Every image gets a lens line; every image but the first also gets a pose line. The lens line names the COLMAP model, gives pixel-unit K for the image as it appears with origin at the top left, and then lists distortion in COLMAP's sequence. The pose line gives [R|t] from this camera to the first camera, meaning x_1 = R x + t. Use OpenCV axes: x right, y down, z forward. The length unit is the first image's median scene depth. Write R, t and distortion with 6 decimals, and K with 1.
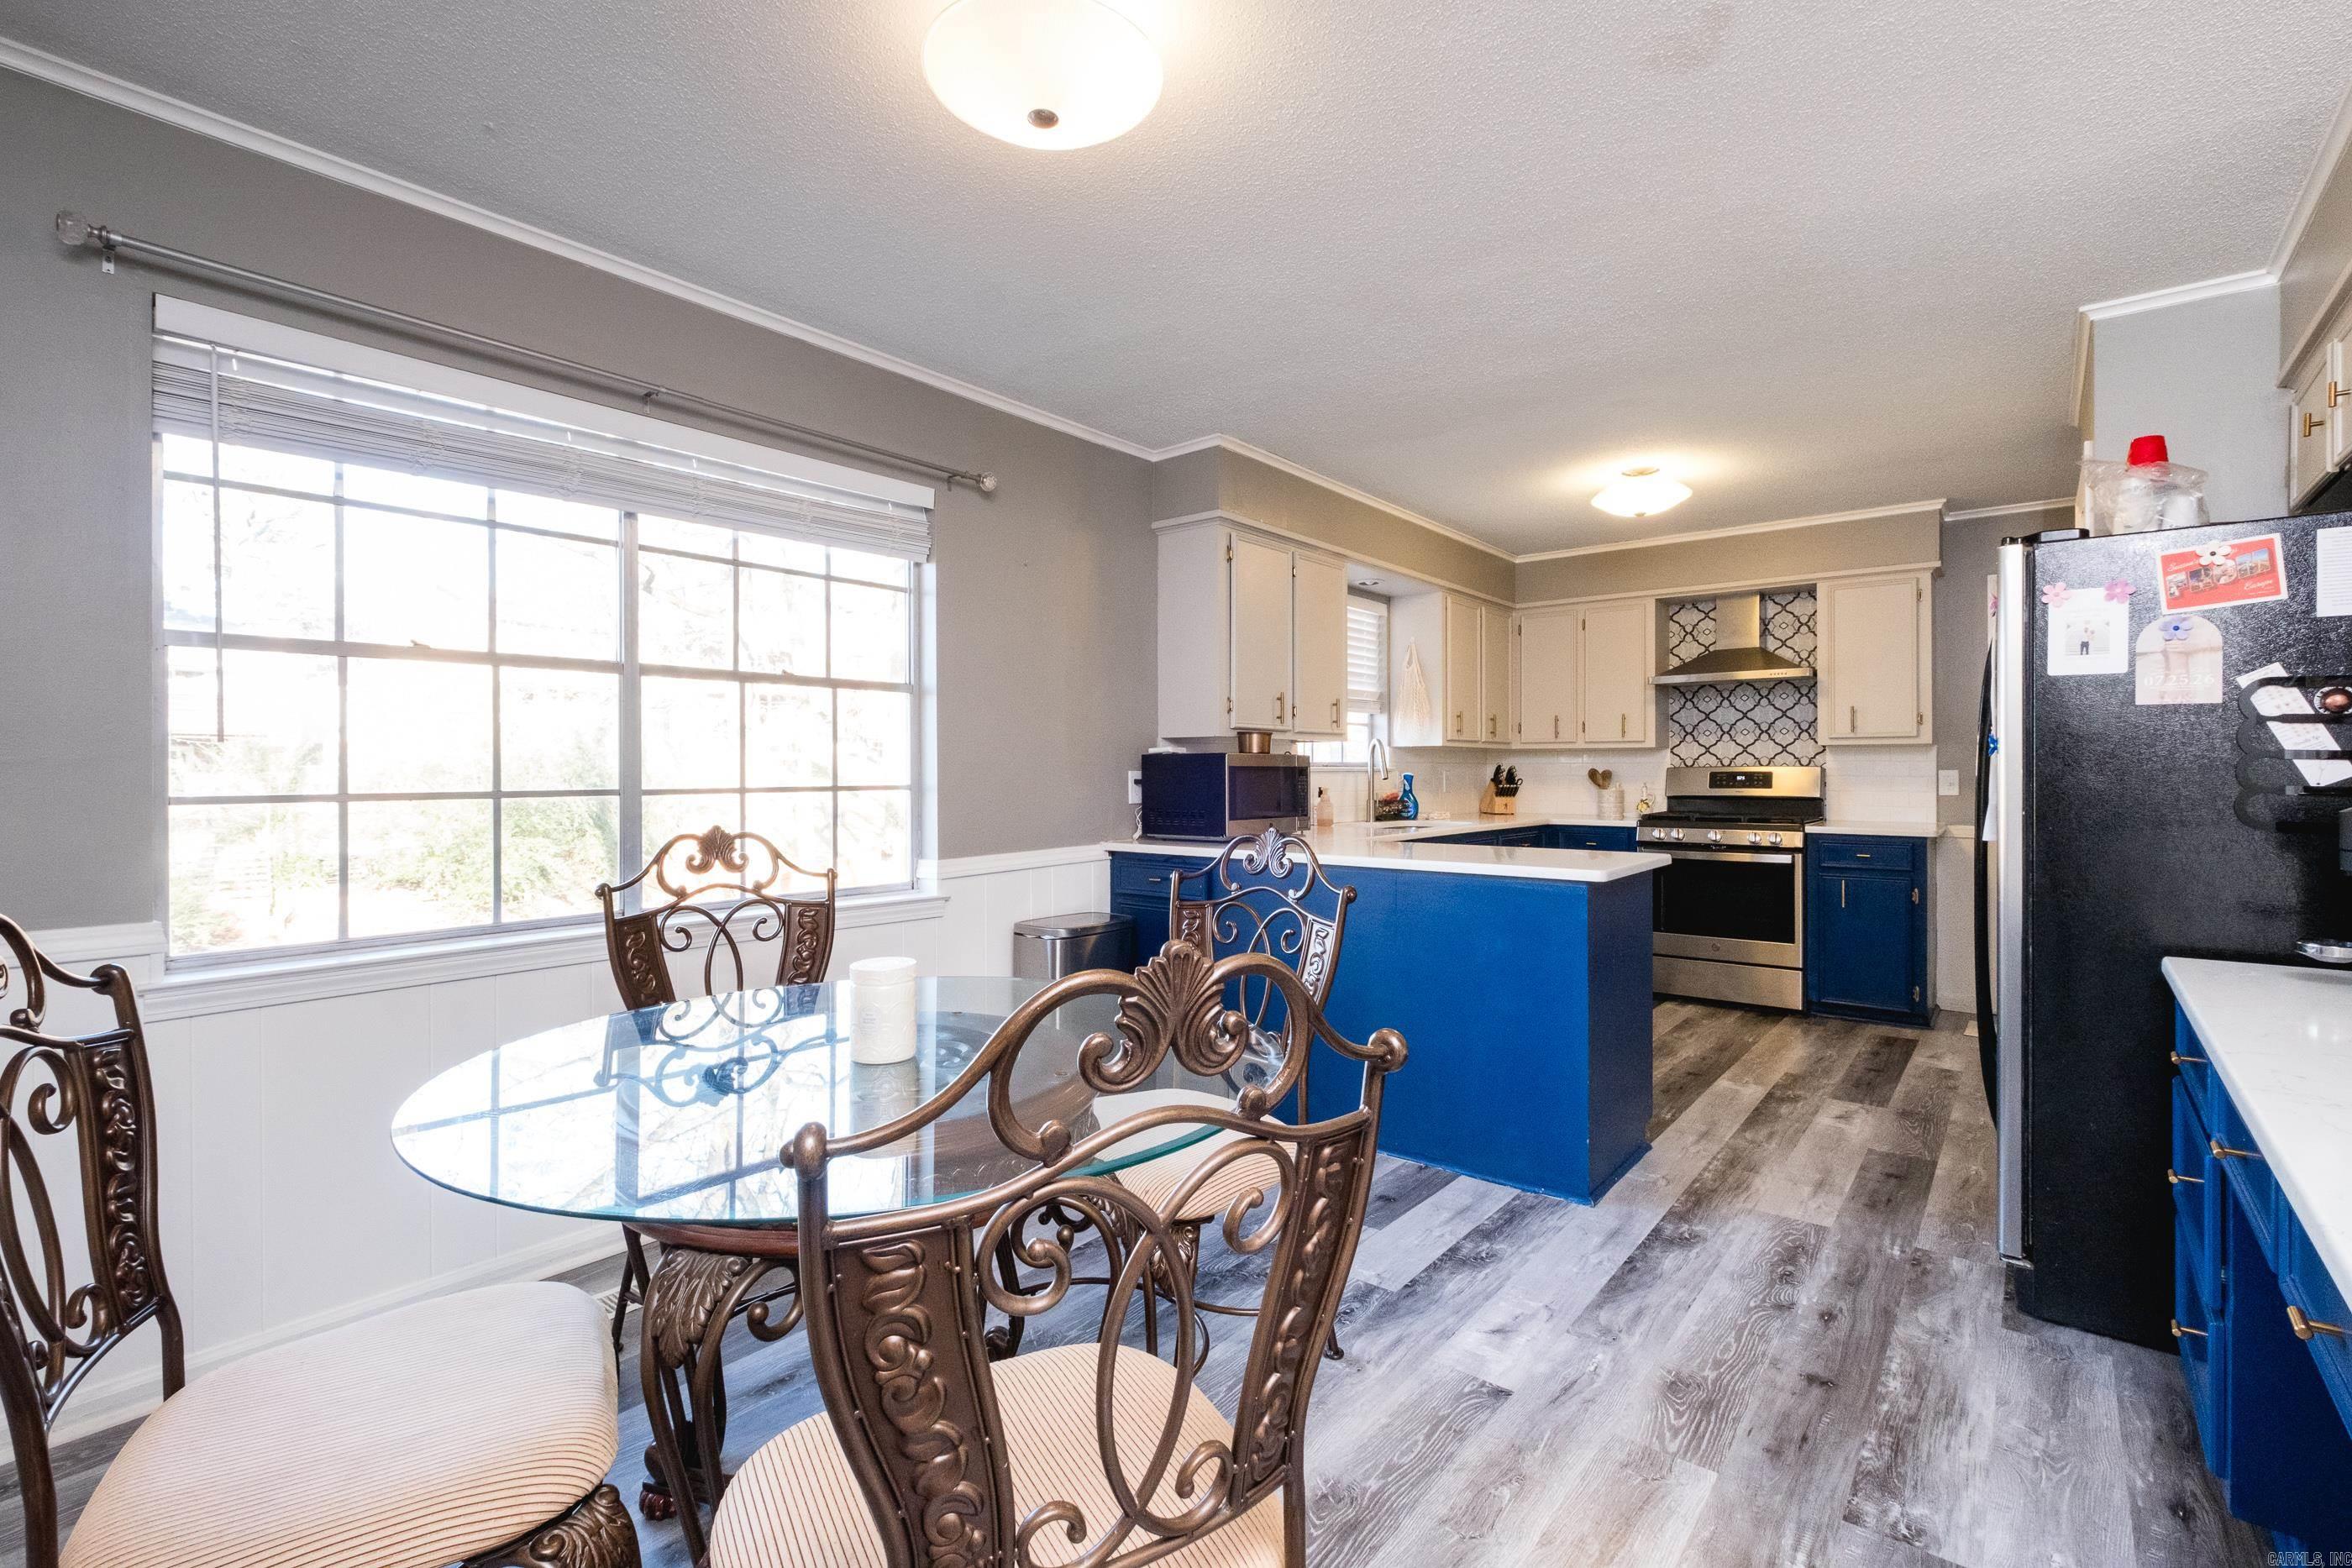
lens RADIAL K [[1053.4, 0, 1208.8], [0, 1053.4, 779.6], [0, 0, 1]] dist [-0.001381, -0.000138]
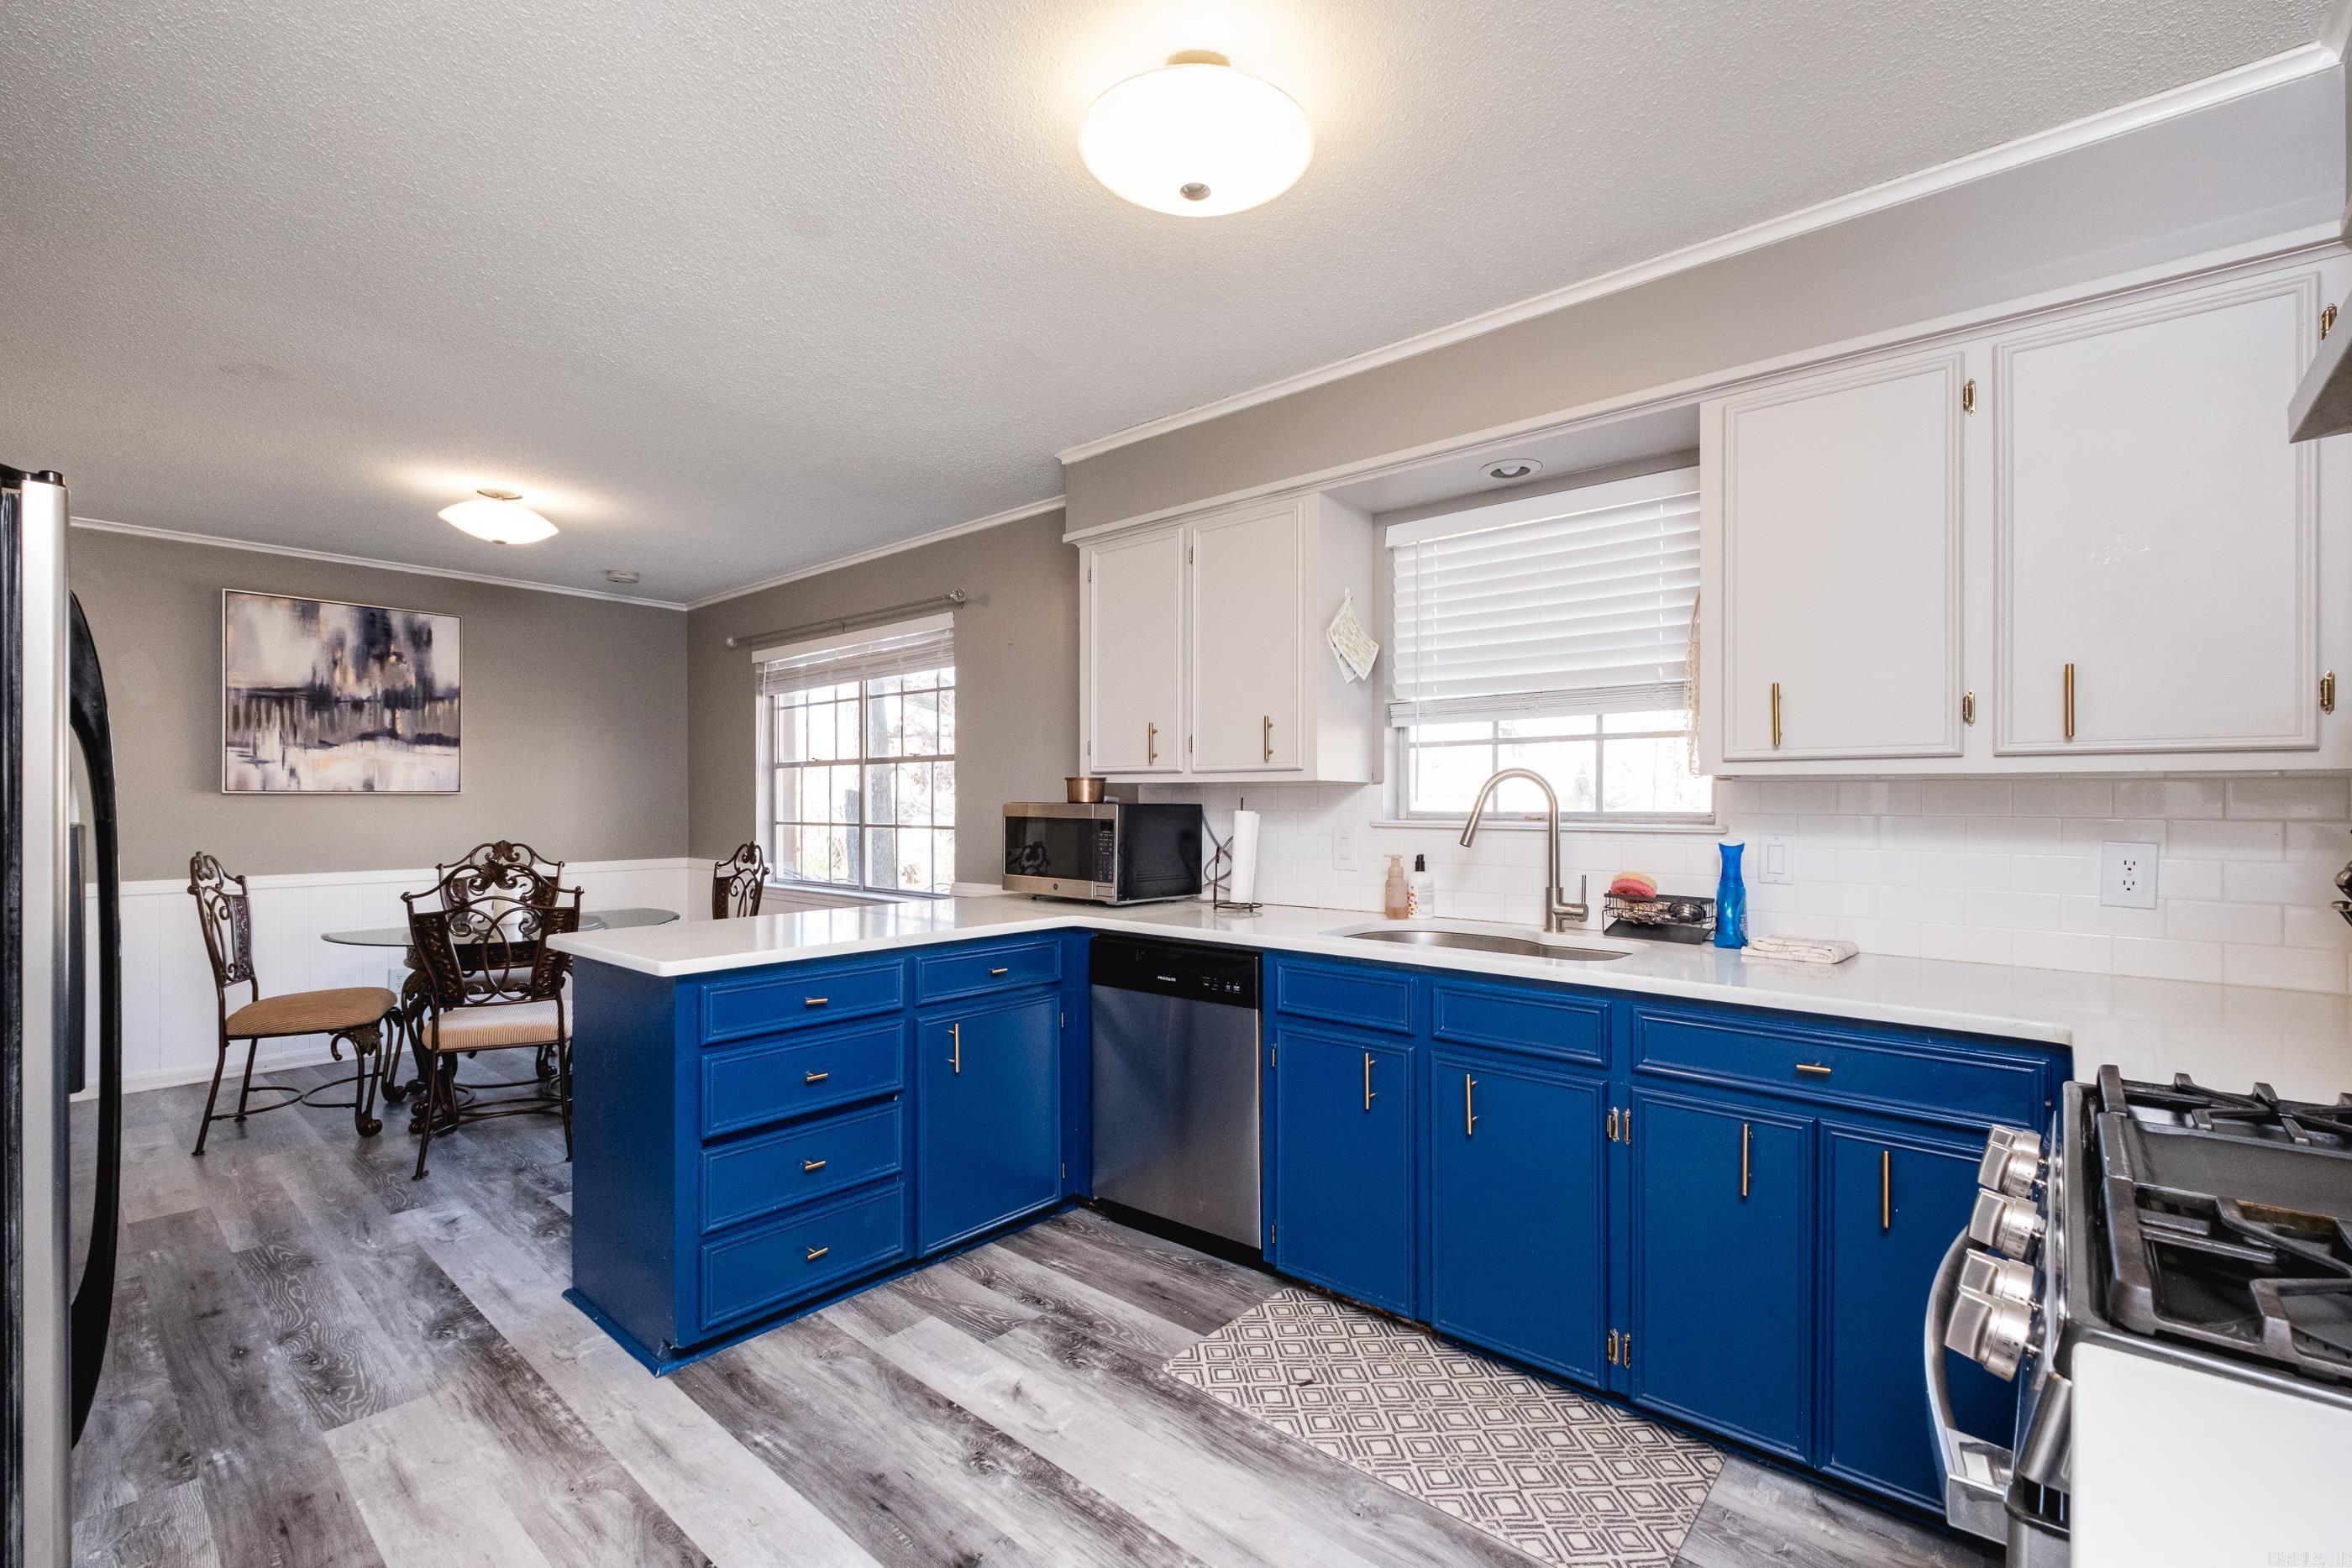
lens RADIAL K [[1027.2, 0, 1150.0], [0, 1027.2, 783.0], [0, 0, 1]] dist [0.001126, 0.000120]
pose [[-0.063162, -0.011709, -0.997935, 0.649871], [-0.007627, 0.999908, -0.011249, -0.023518], [0.997974, 0.006900, -0.063245, 0.818112]]
